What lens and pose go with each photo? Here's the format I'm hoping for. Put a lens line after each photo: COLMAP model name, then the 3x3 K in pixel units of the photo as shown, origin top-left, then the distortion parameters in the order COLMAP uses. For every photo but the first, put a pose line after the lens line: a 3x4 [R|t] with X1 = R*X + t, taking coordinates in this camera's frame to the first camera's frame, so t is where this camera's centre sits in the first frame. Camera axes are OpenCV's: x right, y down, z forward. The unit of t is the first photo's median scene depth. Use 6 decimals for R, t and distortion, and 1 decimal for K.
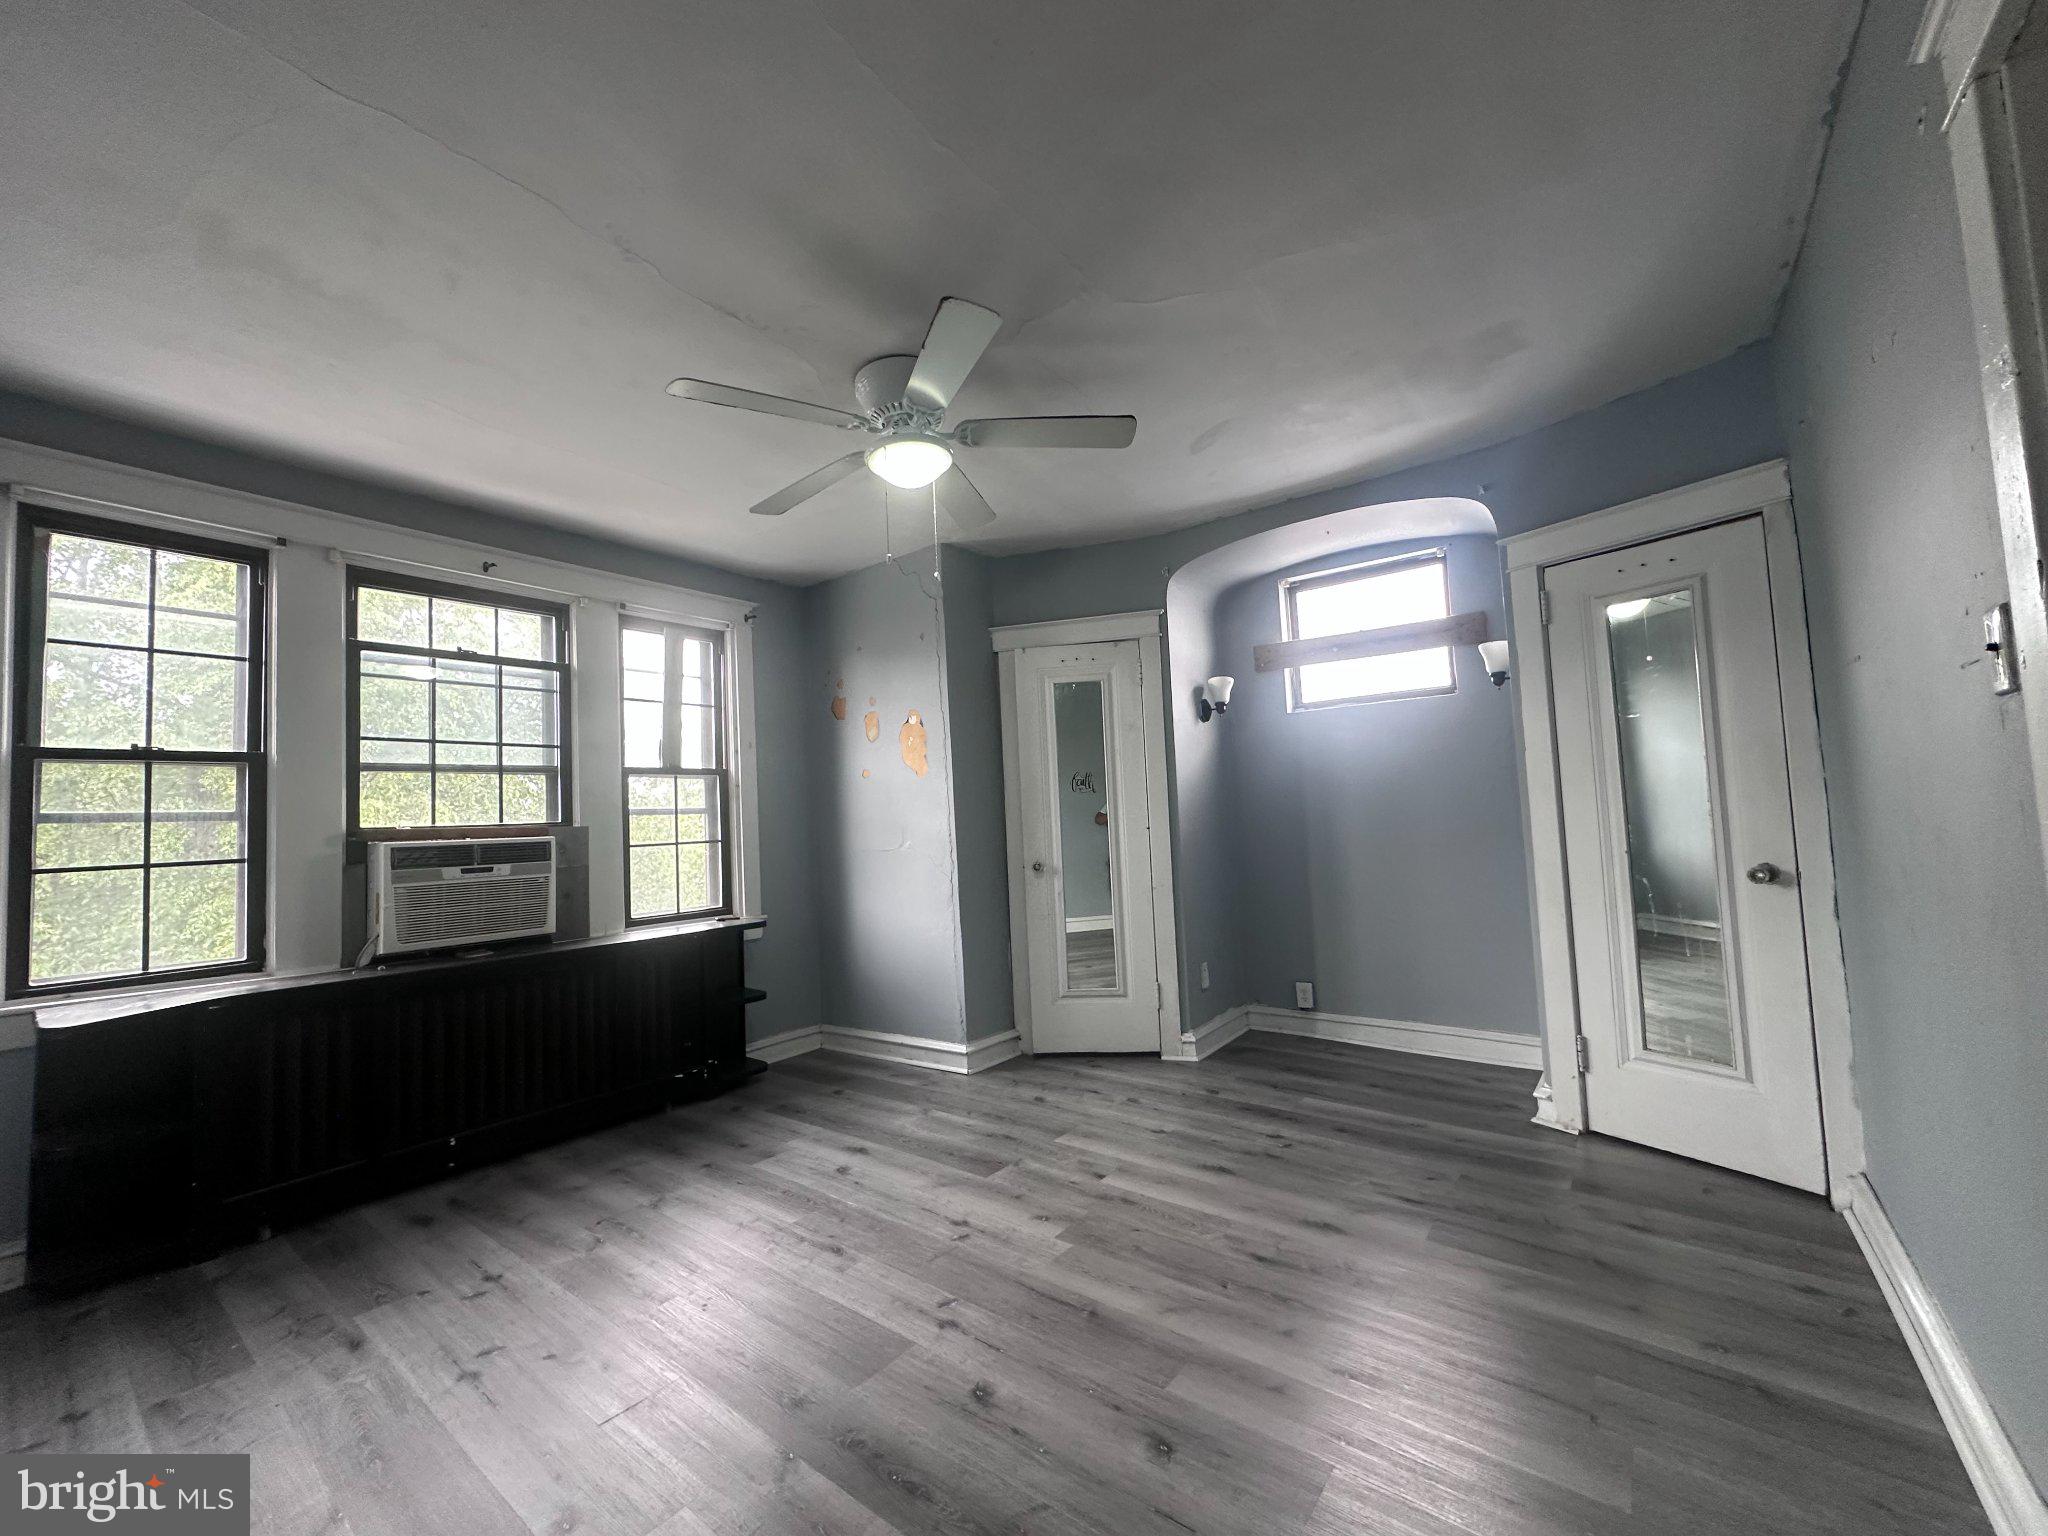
lens RADIAL K [[812.3, 0, 1012.5], [0, 812.3, 764.6], [0, 0, 1]] dist [-0.004127, 0.000797]
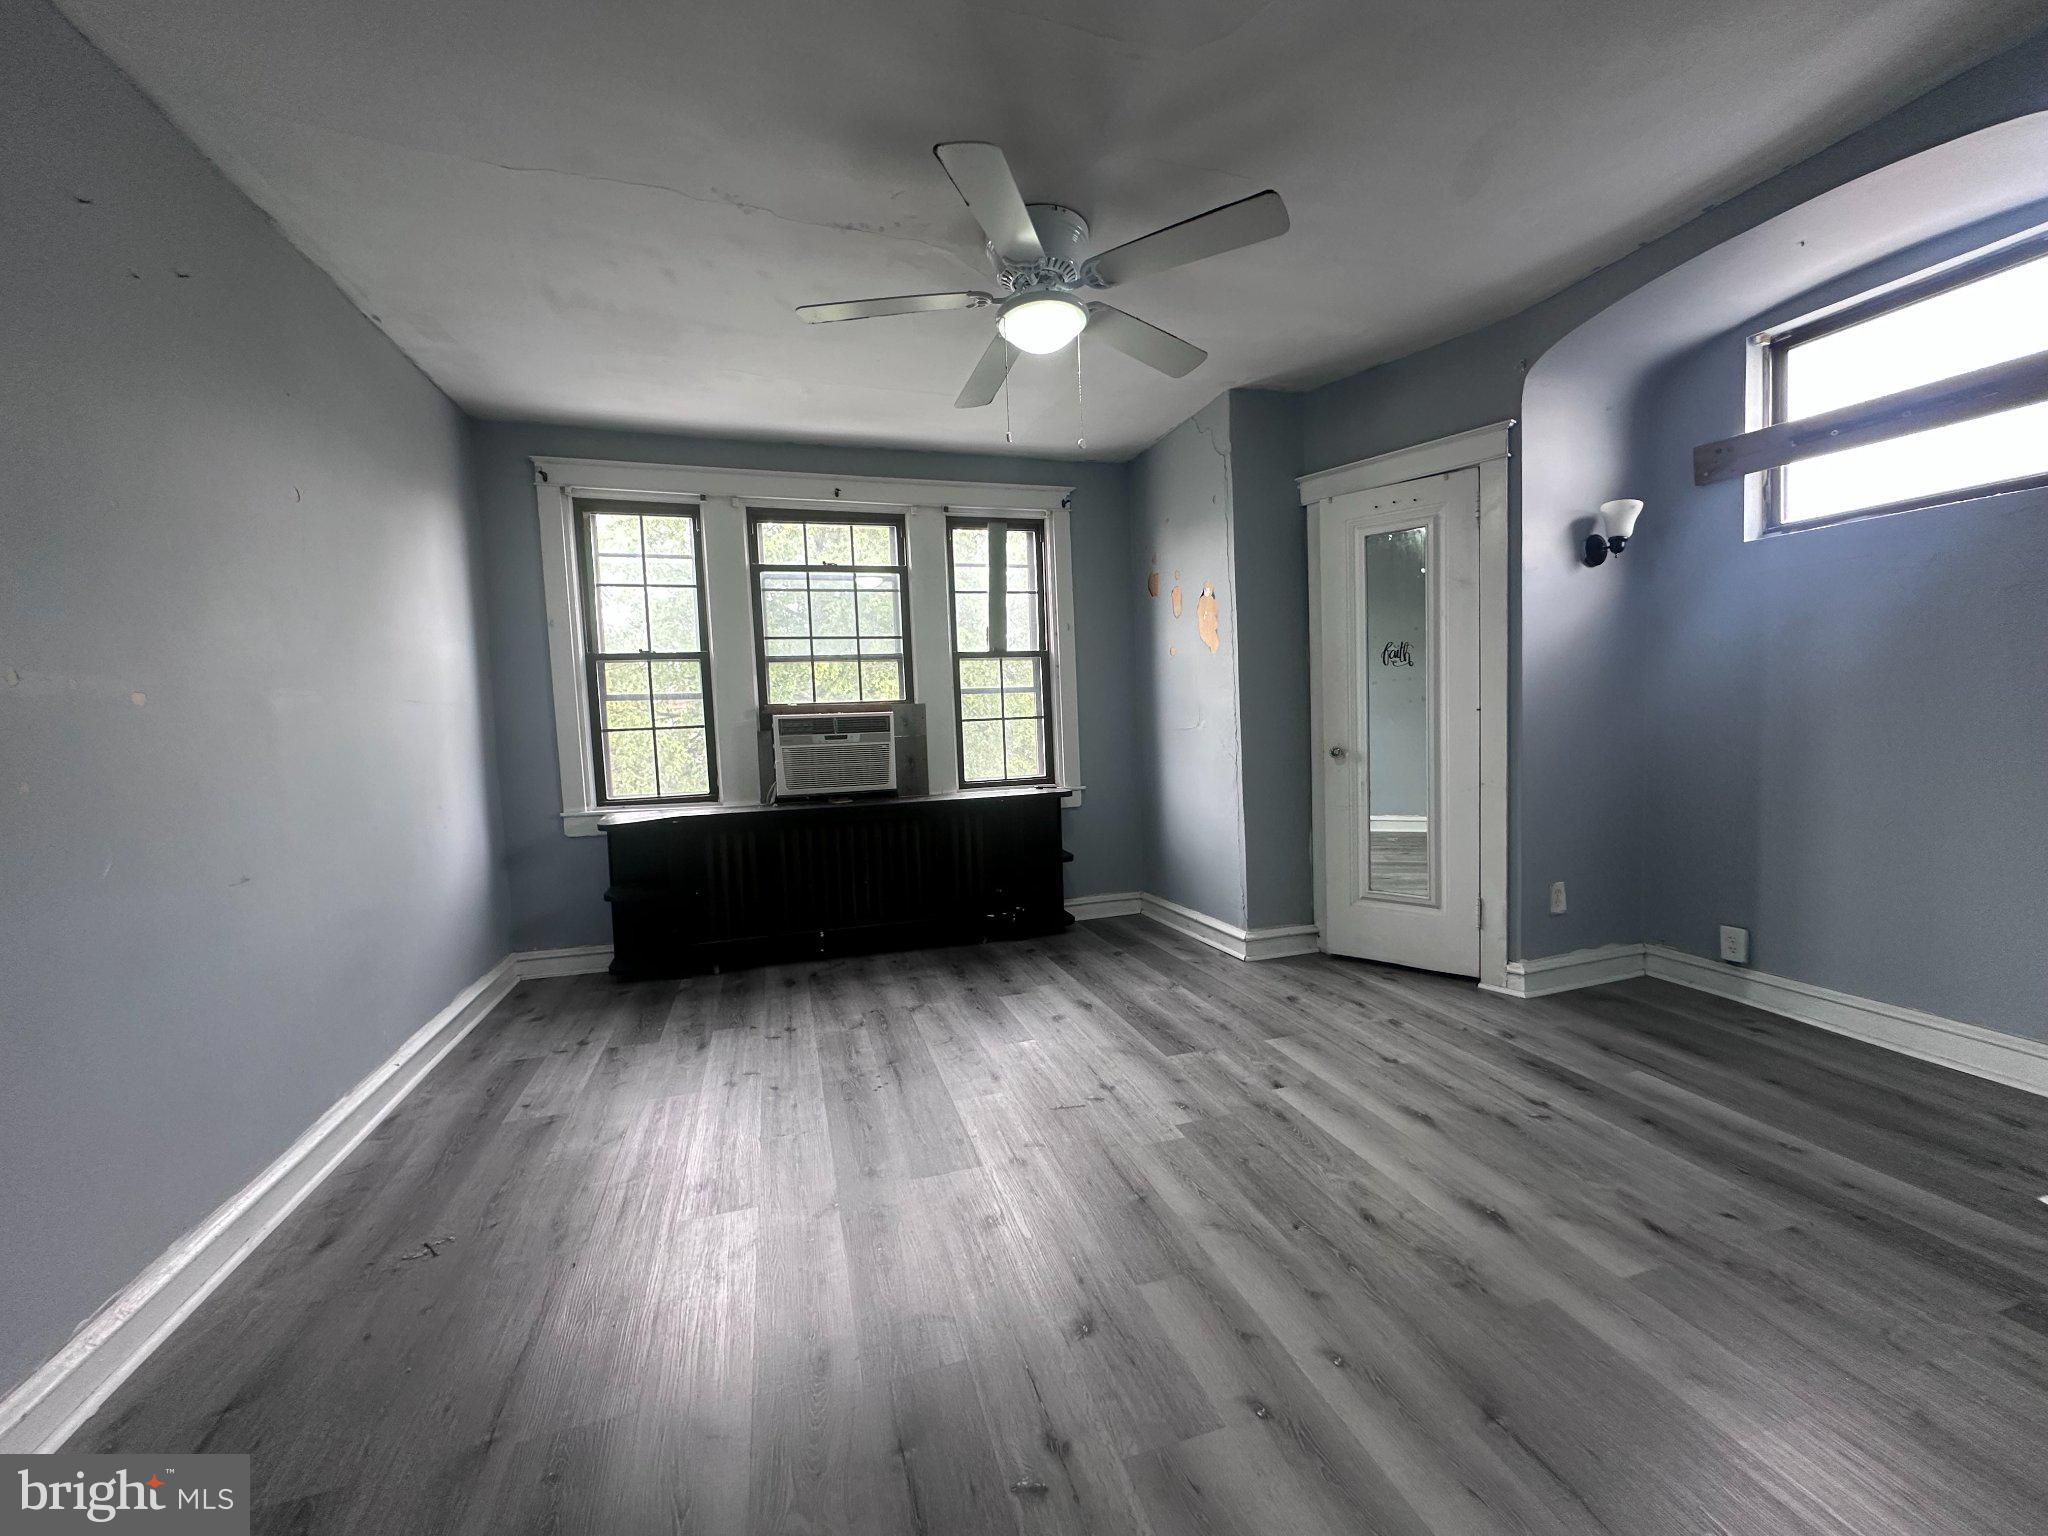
lens RADIAL K [[812.3, 0, 1029.2], [0, 812.3, 761.8], [0, 0, 1]] dist [-0.004127, 0.000797]
pose [[0.821752, 0.047227, -0.567886, 0.308531], [0.039185, 0.989518, 0.138993, 0.000804], [0.568497, -0.136471, 0.811287, 0.109494]]
